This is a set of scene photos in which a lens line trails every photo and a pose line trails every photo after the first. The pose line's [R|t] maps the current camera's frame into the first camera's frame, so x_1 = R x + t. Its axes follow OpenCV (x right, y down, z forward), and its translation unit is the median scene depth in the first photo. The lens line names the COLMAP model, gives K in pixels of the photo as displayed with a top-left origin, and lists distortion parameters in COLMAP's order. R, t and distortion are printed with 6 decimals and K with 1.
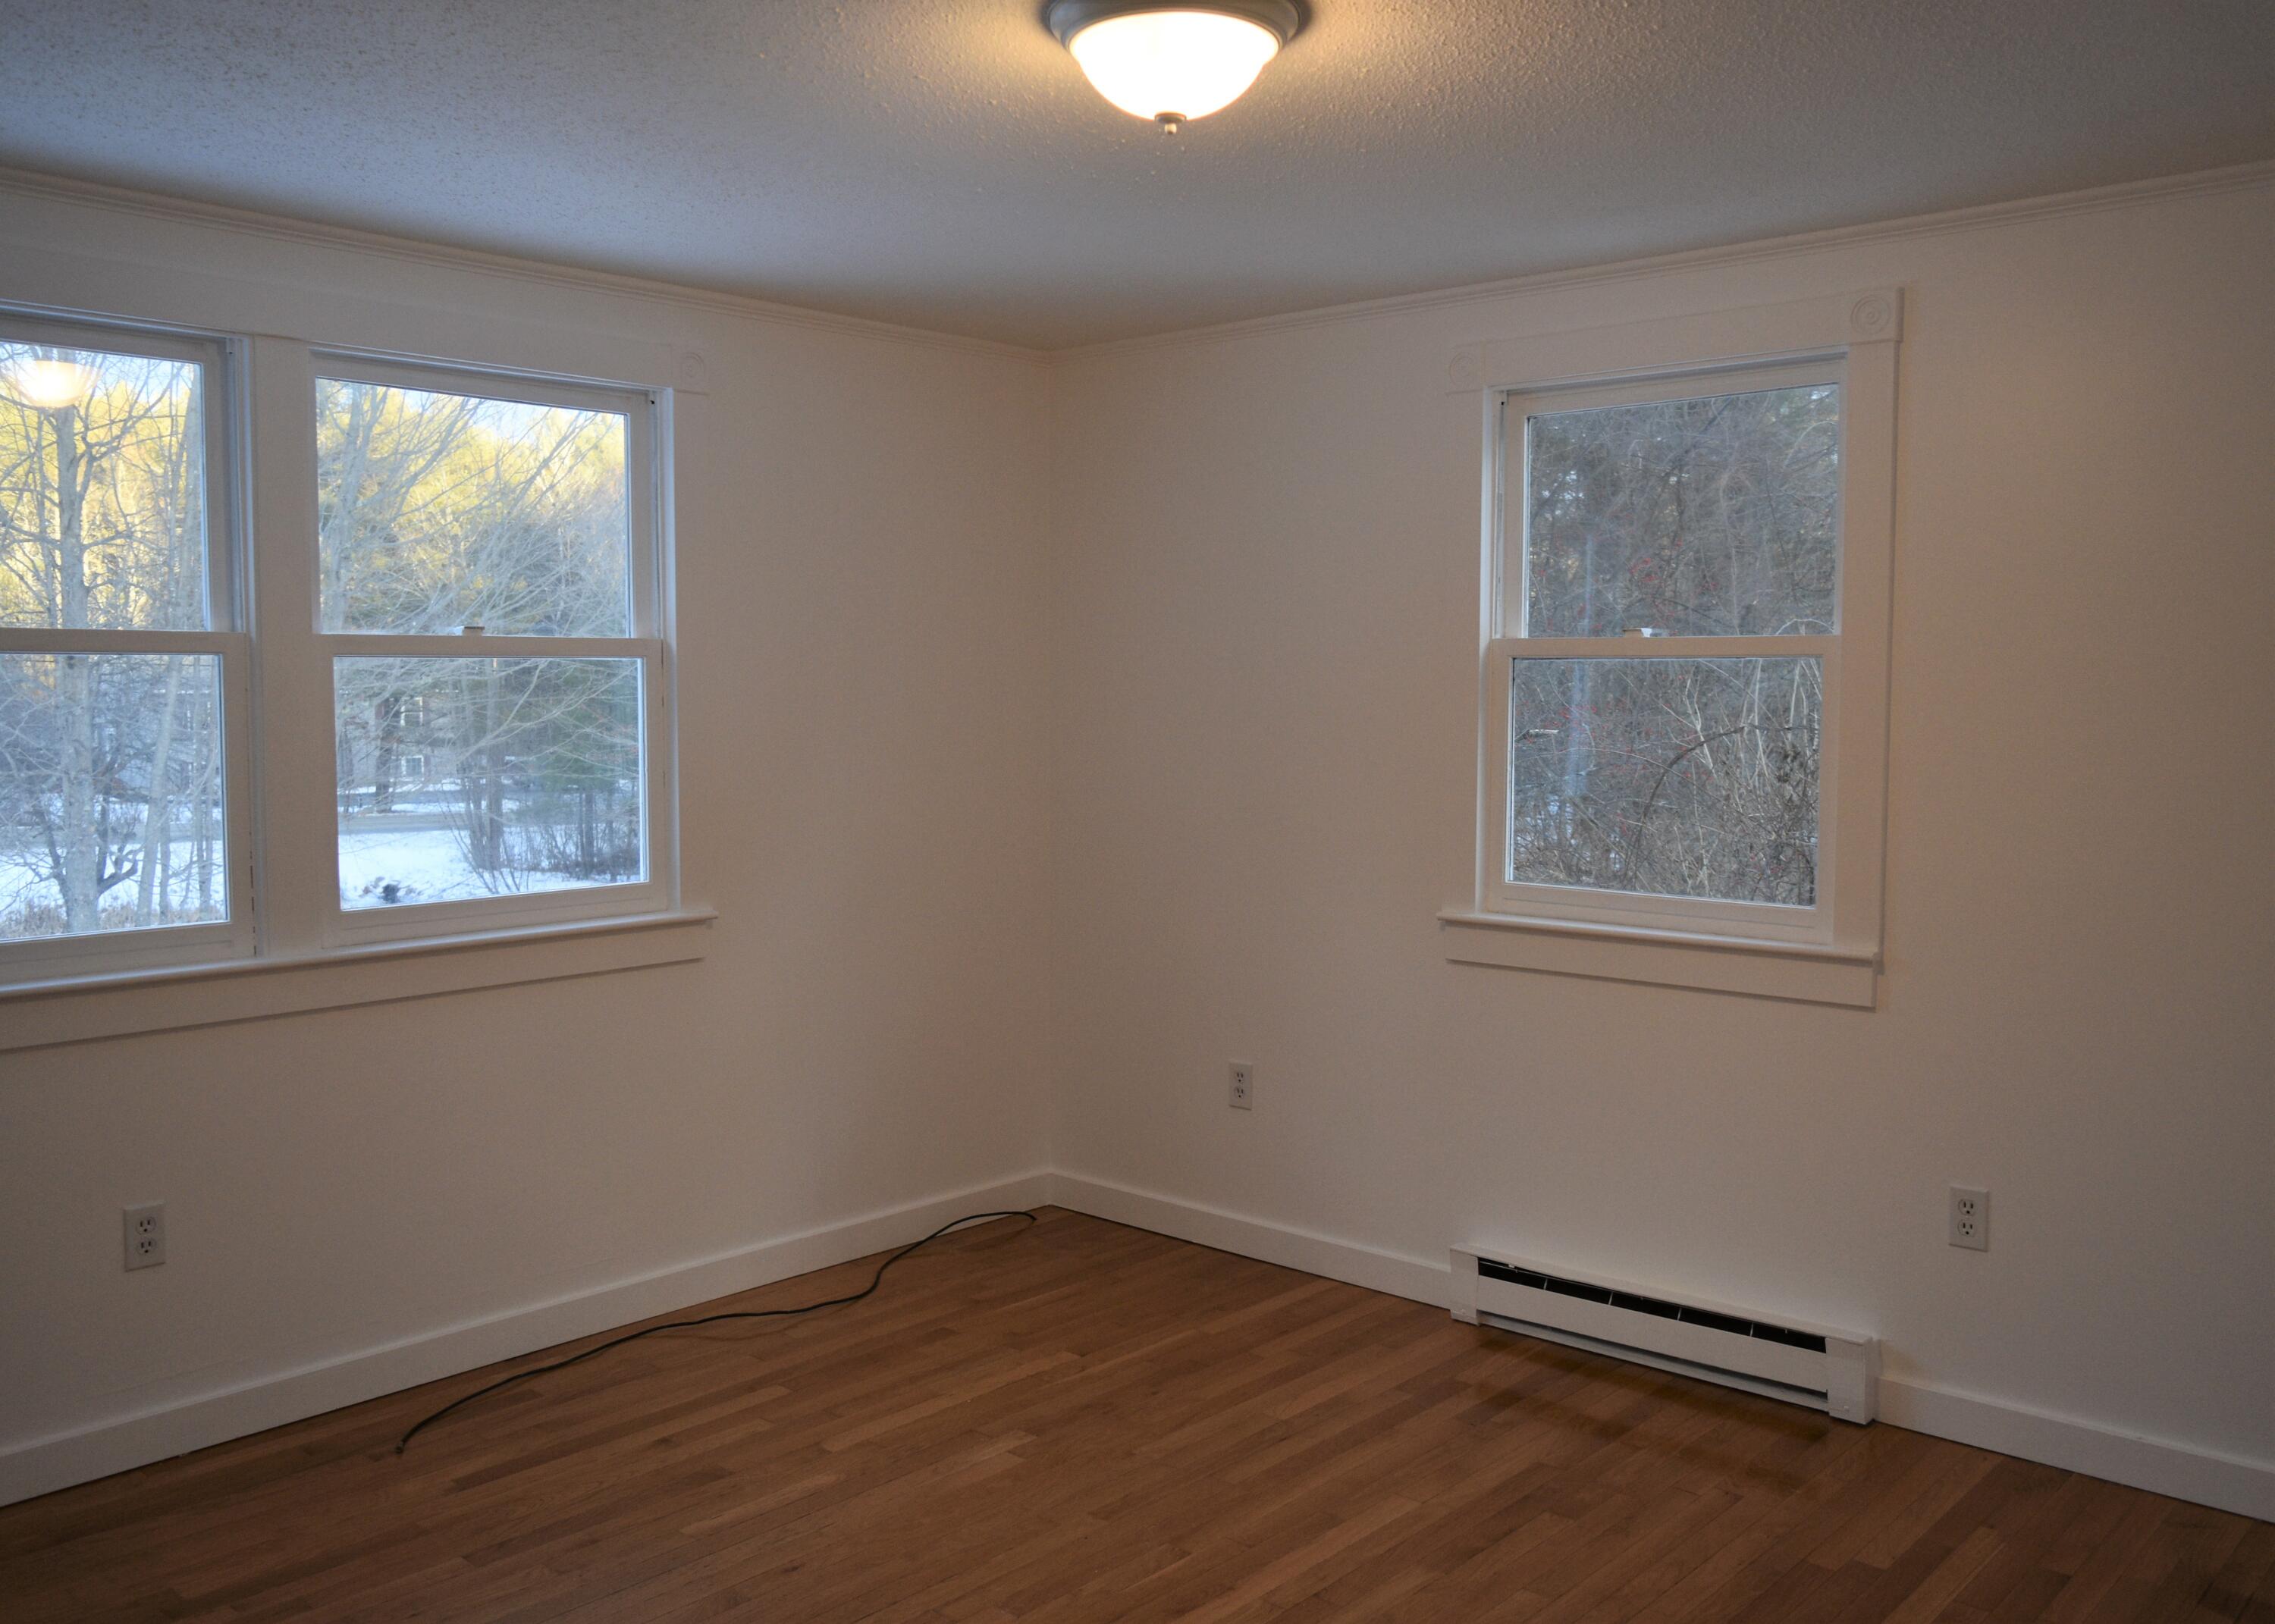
lens RADIAL K [[1886.7, 0, 1138.0], [0, 1886.7, 826.2], [0, 0, 1]] dist [-0.002128, 0.008023]
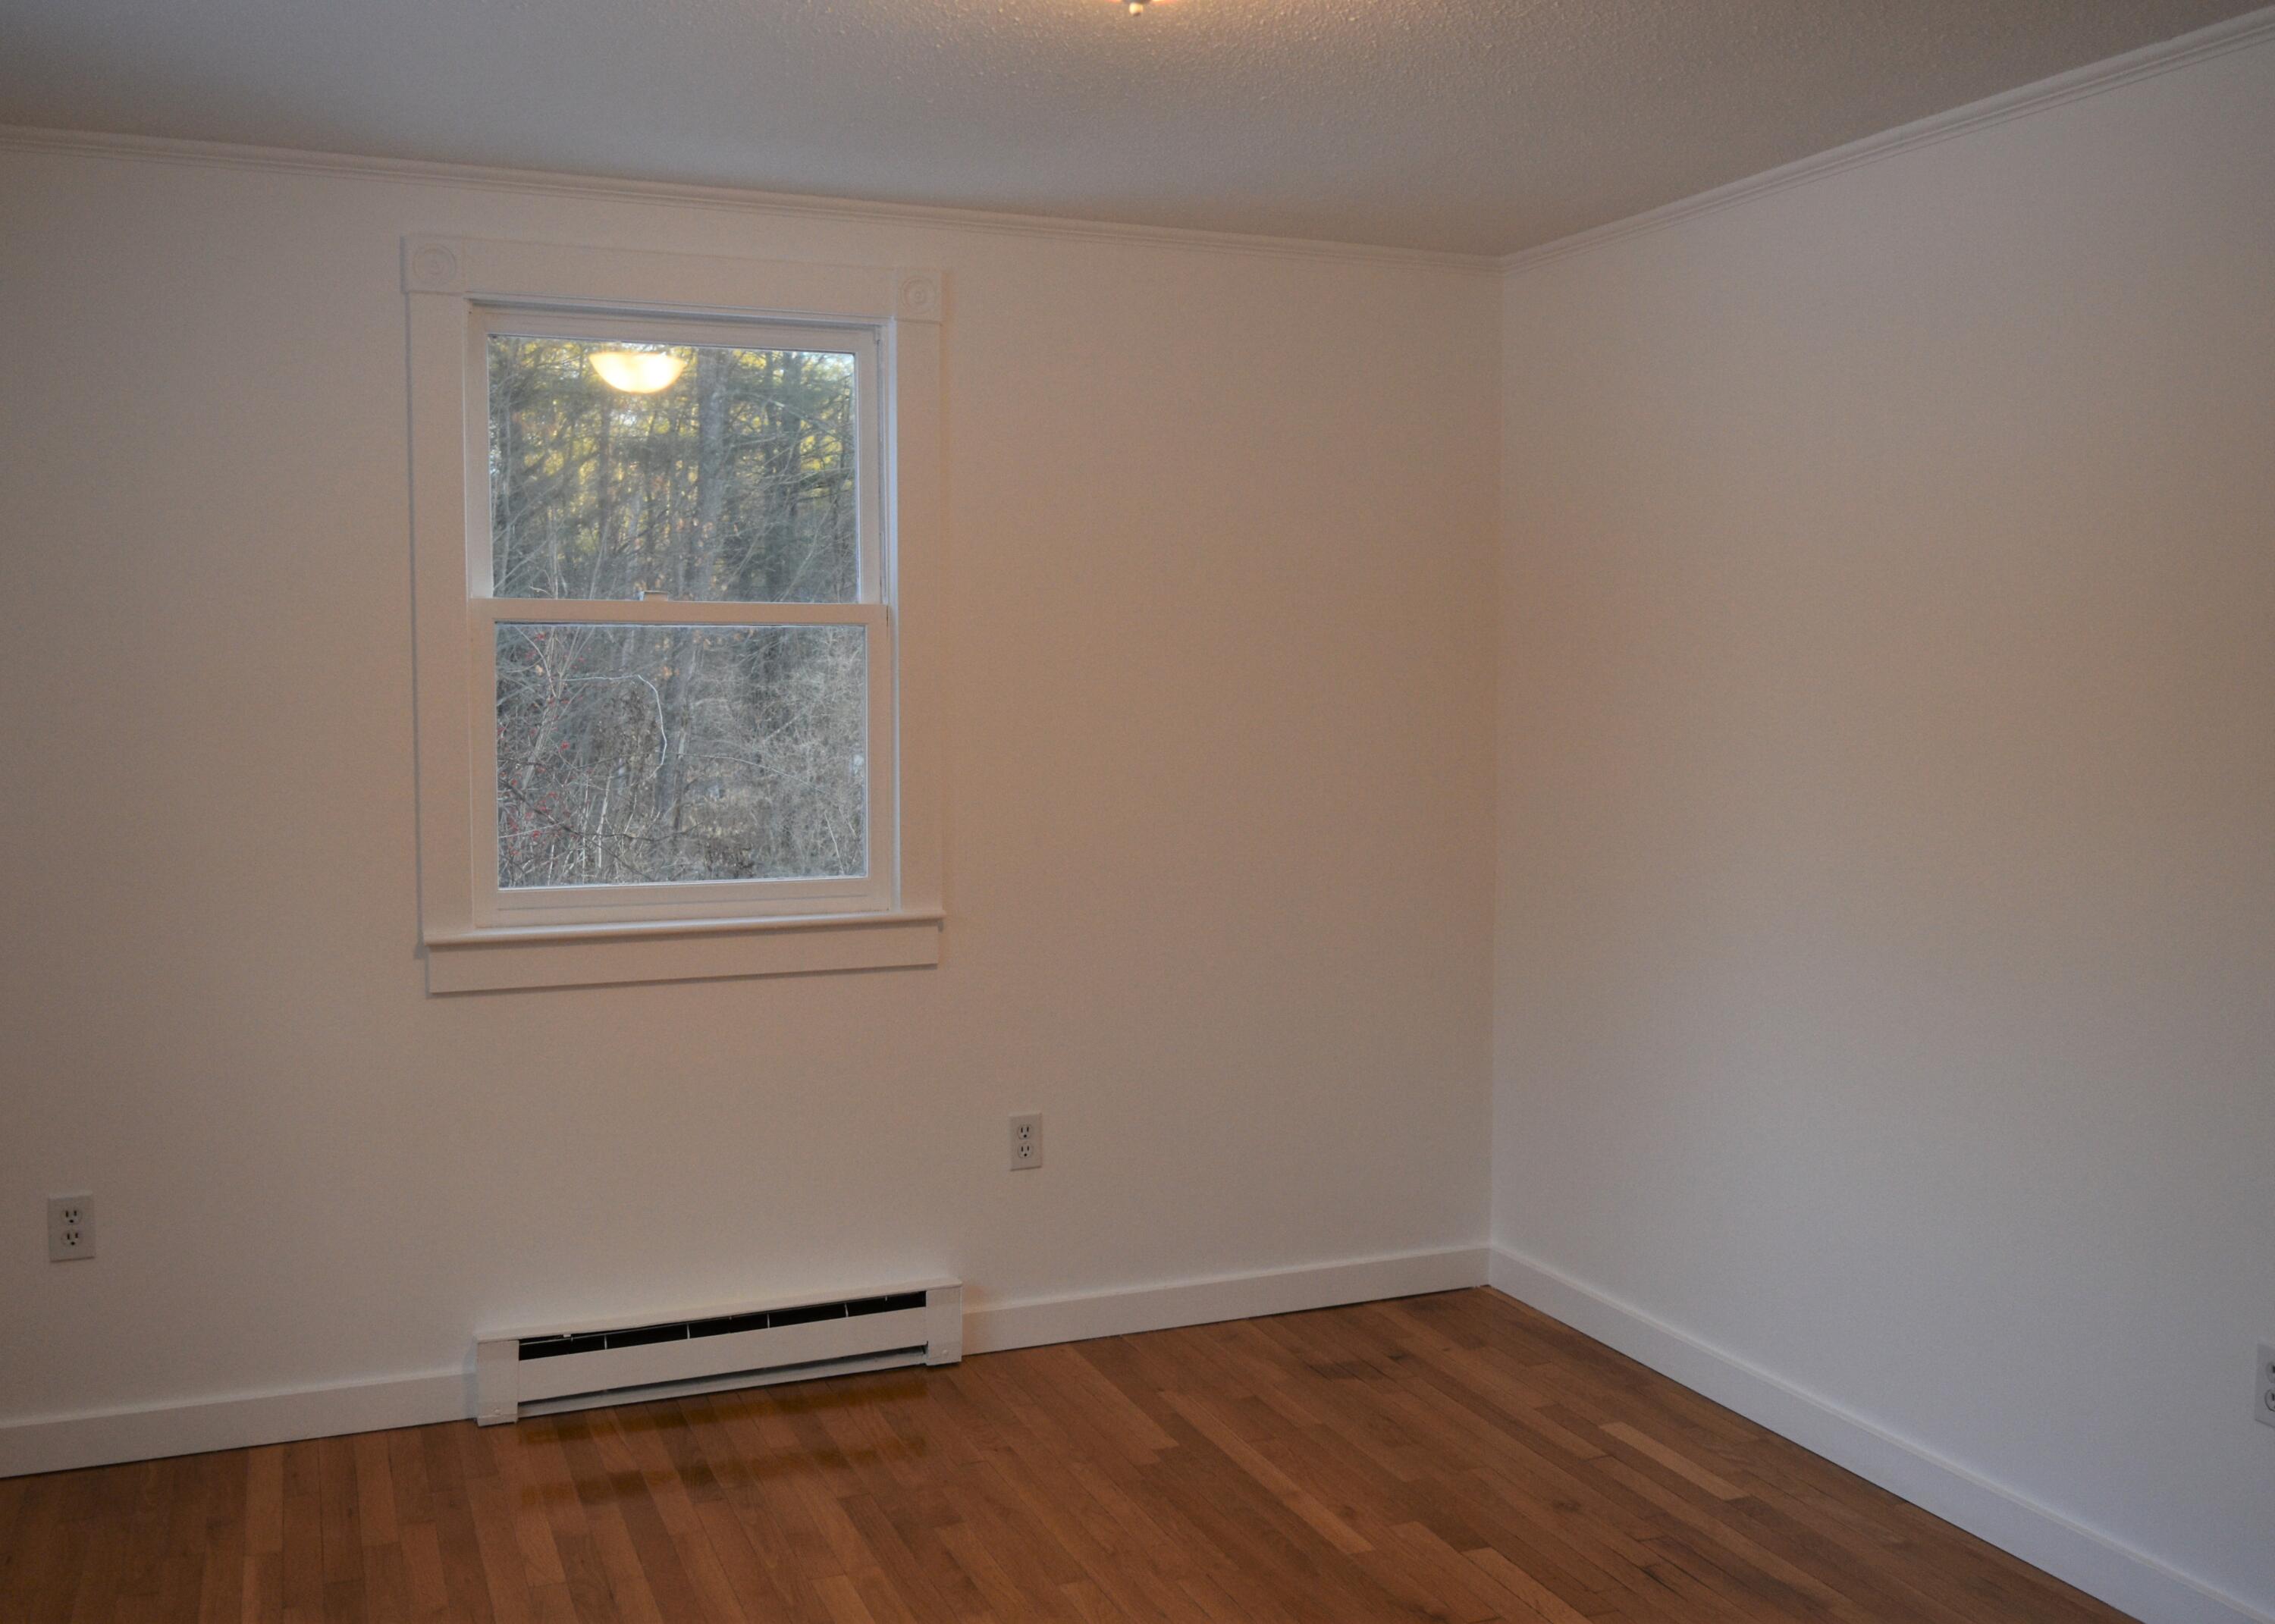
lens RADIAL K [[2121.7, 0, 1137.5], [0, 2121.7, 812.0], [0, 0, 1]] dist [0.006039, -0.006789]
pose [[0.437132, -0.070639, 0.896619, -0.594644], [0.064817, 0.996793, 0.046931, -0.034672], [-0.897059, 0.037601, 0.440309, 0.375748]]
